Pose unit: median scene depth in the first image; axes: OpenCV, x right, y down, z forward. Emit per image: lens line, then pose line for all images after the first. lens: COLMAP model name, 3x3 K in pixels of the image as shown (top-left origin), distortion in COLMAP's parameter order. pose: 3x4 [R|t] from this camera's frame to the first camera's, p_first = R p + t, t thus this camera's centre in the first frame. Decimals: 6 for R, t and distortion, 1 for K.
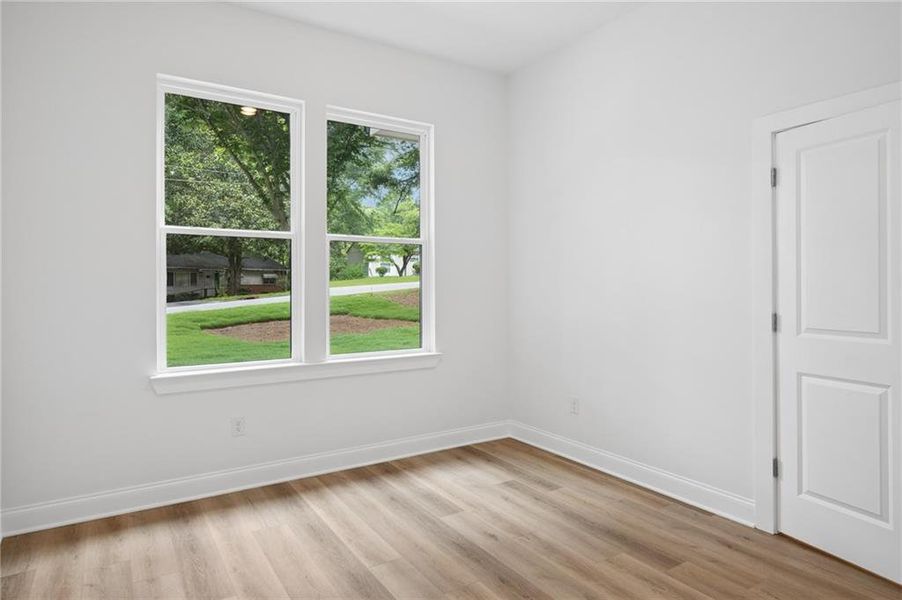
lens RADIAL K [[488.8, 0, 451.0], [0, 488.8, 270.2], [0, 0, 1]] dist [0.003765, 0.000495]
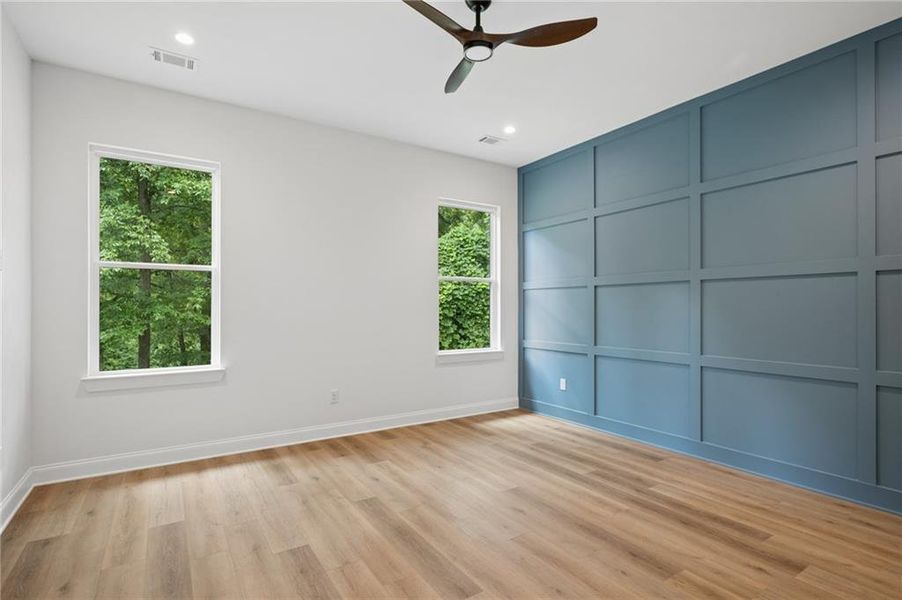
lens RADIAL K [[324.5, 0, 451.0], [0, 324.5, 300.0], [0, 0, 1]] dist [0.000695, 0.000067]
pose [[0.994068, -0.003453, -0.108707, 0.387747], [0.005011, 0.999889, 0.014066, 0.003350], [0.108646, -0.014528, 0.993974, 0.218025]]
